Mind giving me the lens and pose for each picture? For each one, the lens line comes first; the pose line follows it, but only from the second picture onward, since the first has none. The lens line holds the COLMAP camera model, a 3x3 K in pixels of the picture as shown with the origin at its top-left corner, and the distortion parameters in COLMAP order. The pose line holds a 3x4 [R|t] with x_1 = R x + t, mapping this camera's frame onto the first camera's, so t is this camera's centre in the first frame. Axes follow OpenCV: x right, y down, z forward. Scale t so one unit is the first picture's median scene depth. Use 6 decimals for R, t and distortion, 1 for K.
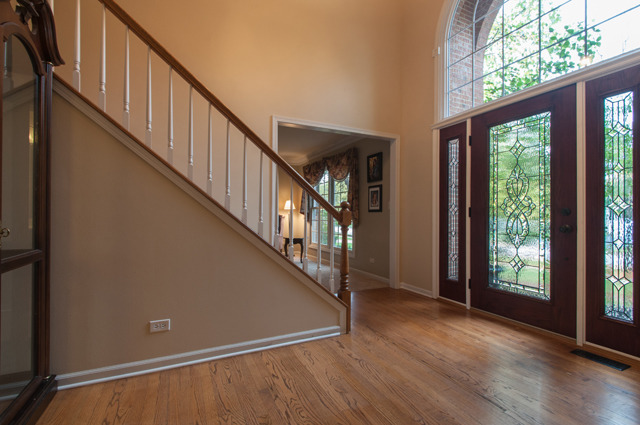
lens RADIAL K [[293.6, 0, 316.7], [0, 293.6, 213.6], [0, 0, 1]] dist [-0.002563, -0.001503]
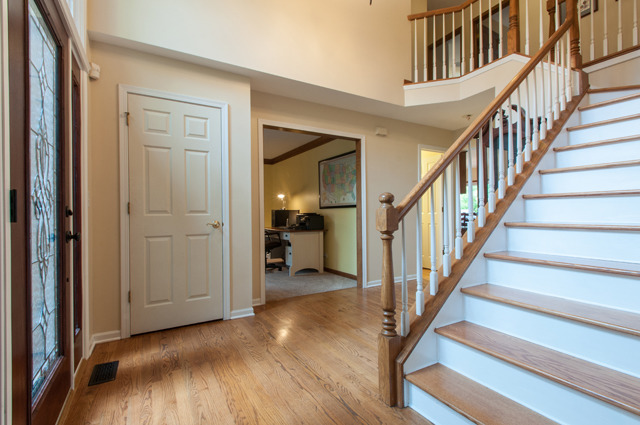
lens RADIAL K [[293.6, 0, 316.7], [0, 293.6, 213.6], [0, 0, 1]] dist [-0.002563, -0.001503]
pose [[-0.997035, 0.006944, -0.076630, 0.331543], [0.007286, 0.999965, -0.004178, 0.001083], [0.076598, -0.004724, -0.997051, 1.823272]]
